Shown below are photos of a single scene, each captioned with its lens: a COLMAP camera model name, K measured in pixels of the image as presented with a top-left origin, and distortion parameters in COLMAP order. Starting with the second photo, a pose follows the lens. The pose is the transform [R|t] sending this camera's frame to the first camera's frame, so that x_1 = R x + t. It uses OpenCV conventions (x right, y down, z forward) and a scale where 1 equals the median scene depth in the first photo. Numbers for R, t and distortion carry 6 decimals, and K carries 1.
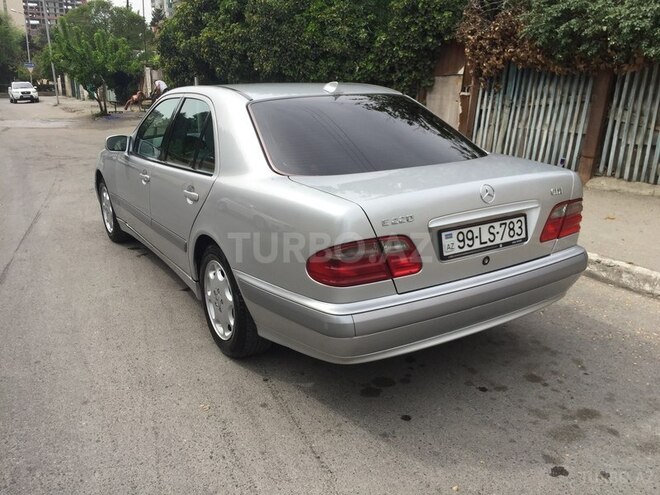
lens RADIAL K [[562.8, 0, 330.0], [0, 562.8, 247.5], [0, 0, 1]] dist [0.011823, 0.002703]
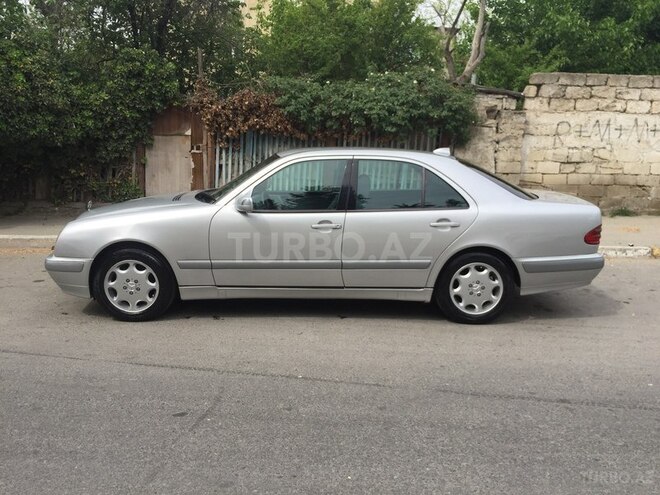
lens RADIAL K [[549.3, 0, 330.0], [0, 549.3, 247.5], [0, 0, 1]] dist [0.004665, -0.005685]
pose [[0.524784, -0.144244, 0.838925, -0.604874], [0.215506, 0.975945, 0.032994, -0.055900], [-0.823504, 0.163479, 0.543246, 0.184169]]
